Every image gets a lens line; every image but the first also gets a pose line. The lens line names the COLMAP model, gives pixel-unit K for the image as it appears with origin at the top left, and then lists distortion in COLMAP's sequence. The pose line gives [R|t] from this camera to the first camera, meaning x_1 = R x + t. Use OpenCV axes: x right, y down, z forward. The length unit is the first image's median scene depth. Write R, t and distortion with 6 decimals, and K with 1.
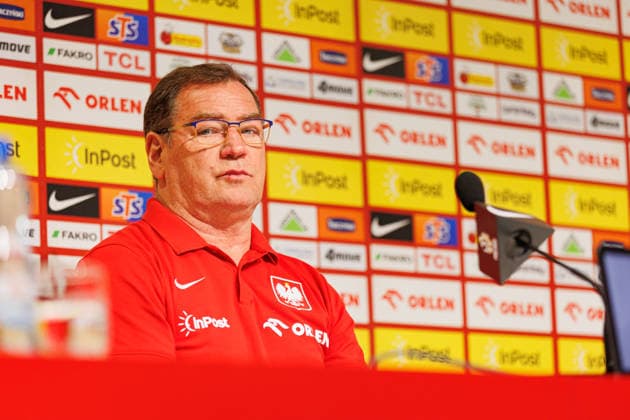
lens RADIAL K [[2209.5, 0, 315.0], [0, 2209.5, 210.0], [0, 0, 1]] dist [-0.004869, -3.669949]
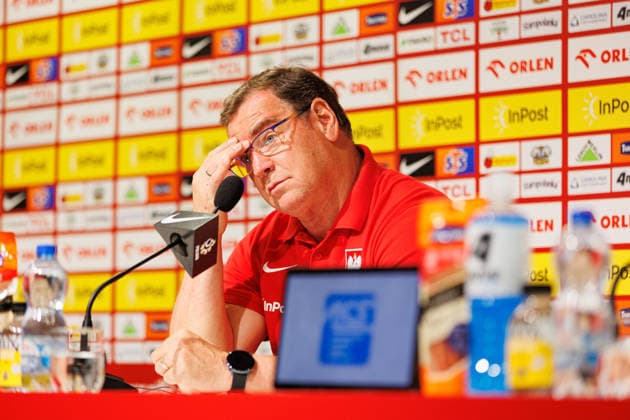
lens RADIAL K [[2209.5, 0, 315.0], [0, 2209.5, 210.0], [0, 0, 1]] dist [-0.004869, -3.669949]
pose [[0.183751, -0.086151, -0.979190, 1.040912], [0.109534, 0.991743, -0.066701, 0.092609], [0.976851, -0.094998, 0.191671, 0.720460]]
